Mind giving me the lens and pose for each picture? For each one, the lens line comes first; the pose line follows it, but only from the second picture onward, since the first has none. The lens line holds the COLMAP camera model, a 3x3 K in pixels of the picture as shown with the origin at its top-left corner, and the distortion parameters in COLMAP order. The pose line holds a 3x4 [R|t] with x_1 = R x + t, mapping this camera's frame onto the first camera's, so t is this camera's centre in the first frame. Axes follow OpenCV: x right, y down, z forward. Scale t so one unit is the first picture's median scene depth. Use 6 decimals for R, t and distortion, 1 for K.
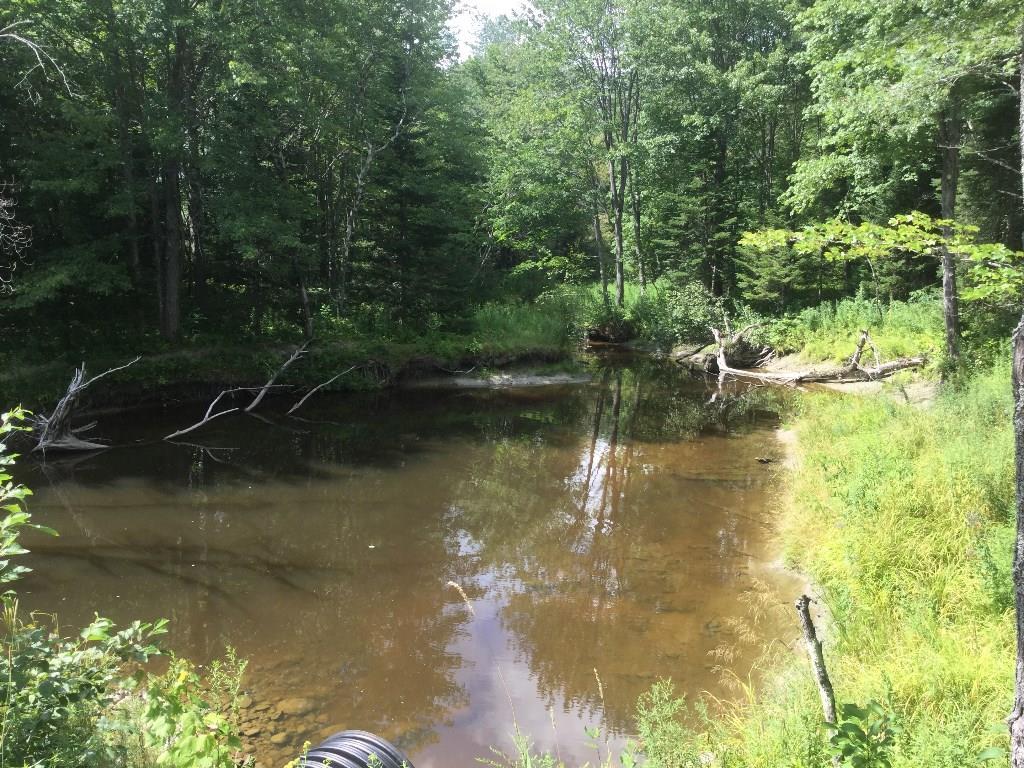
lens RADIAL K [[918.4, 0, 512.3], [0, 918.4, 381.5], [0, 0, 1]] dist [0.014348, 0.000698]
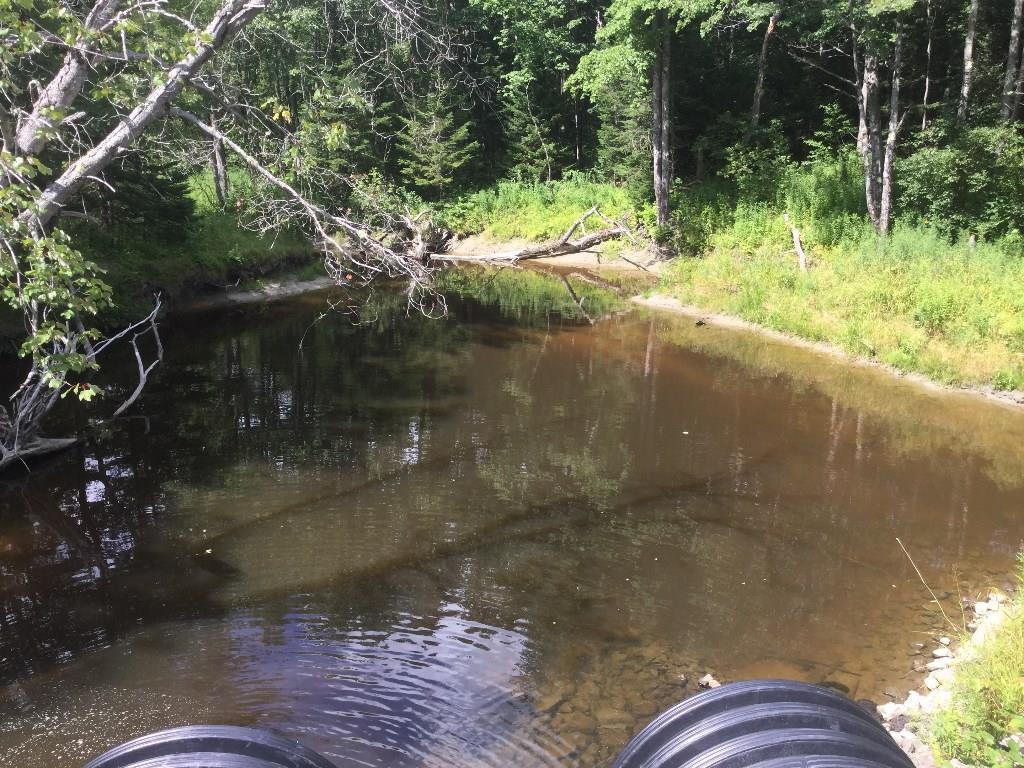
lens RADIAL K [[918.4, 0, 512.1], [0, 918.4, 386.6], [0, 0, 1]] dist [0.014348, 0.000698]
pose [[0.764908, -0.182434, 0.617764, -0.356881], [0.103985, 0.981448, 0.161082, -0.025985], [-0.635690, -0.058975, 0.769688, 0.151758]]
